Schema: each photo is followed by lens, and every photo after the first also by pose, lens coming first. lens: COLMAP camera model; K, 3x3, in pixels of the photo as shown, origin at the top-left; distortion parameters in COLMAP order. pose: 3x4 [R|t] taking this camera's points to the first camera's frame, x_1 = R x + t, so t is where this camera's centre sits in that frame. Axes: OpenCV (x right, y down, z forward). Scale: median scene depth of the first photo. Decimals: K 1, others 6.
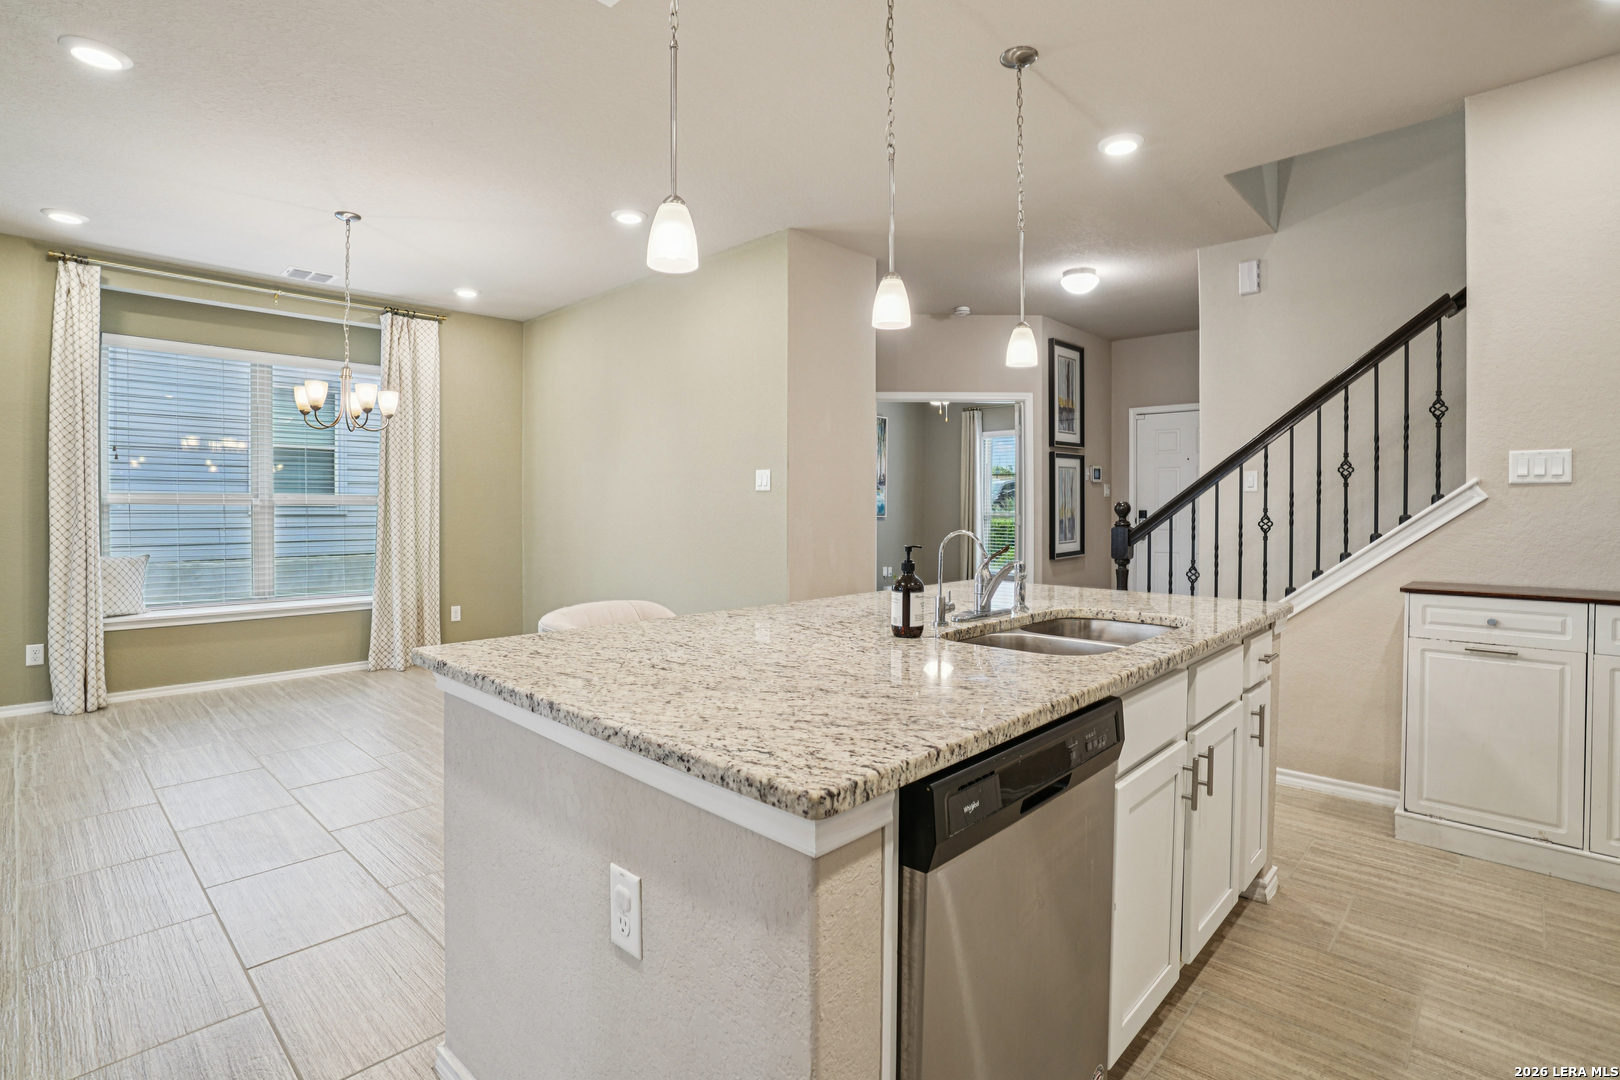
lens RADIAL K [[773.0, 0, 812.6], [0, 773.0, 516.3], [0, 0, 1]] dist [-0.024567, 0.000363]
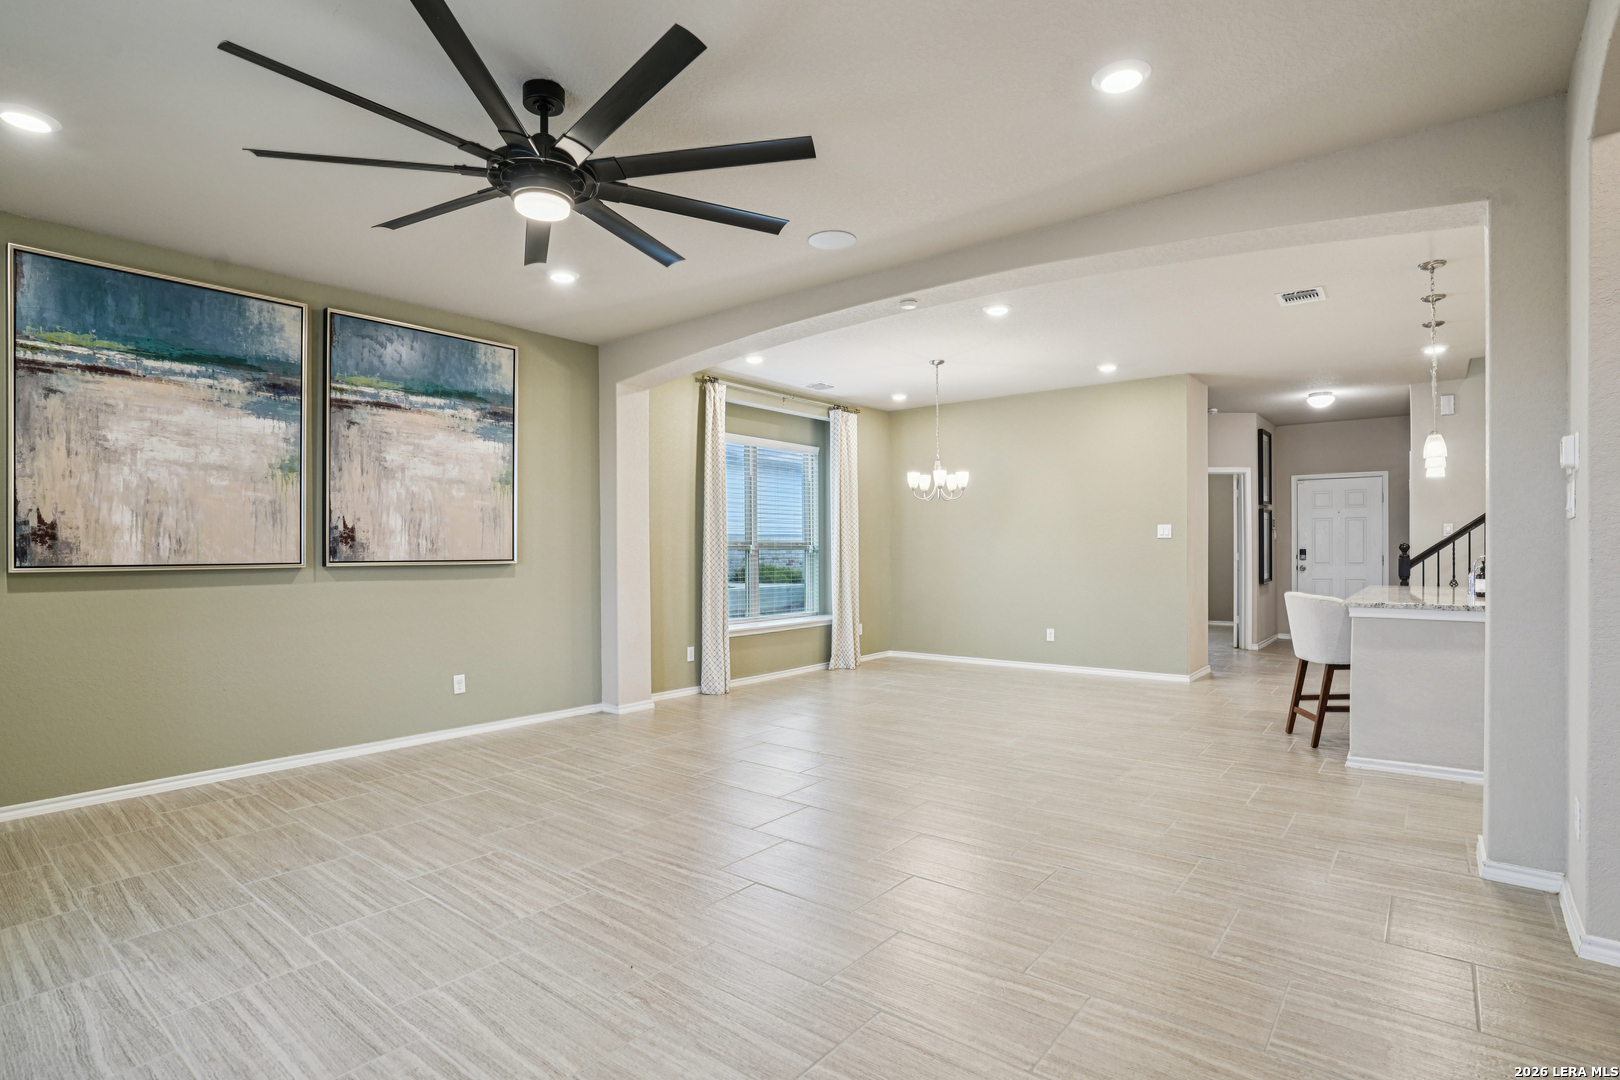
lens RADIAL K [[808.1, 0, 807.2], [0, 808.1, 549.1], [0, 0, 1]] dist [-0.054360, 0.021299]
pose [[0.996708, -0.007289, 0.080750, -0.931143], [0.008522, 0.999852, -0.014942, 0.007899], [-0.080629, 0.015581, 0.996622, -0.560886]]
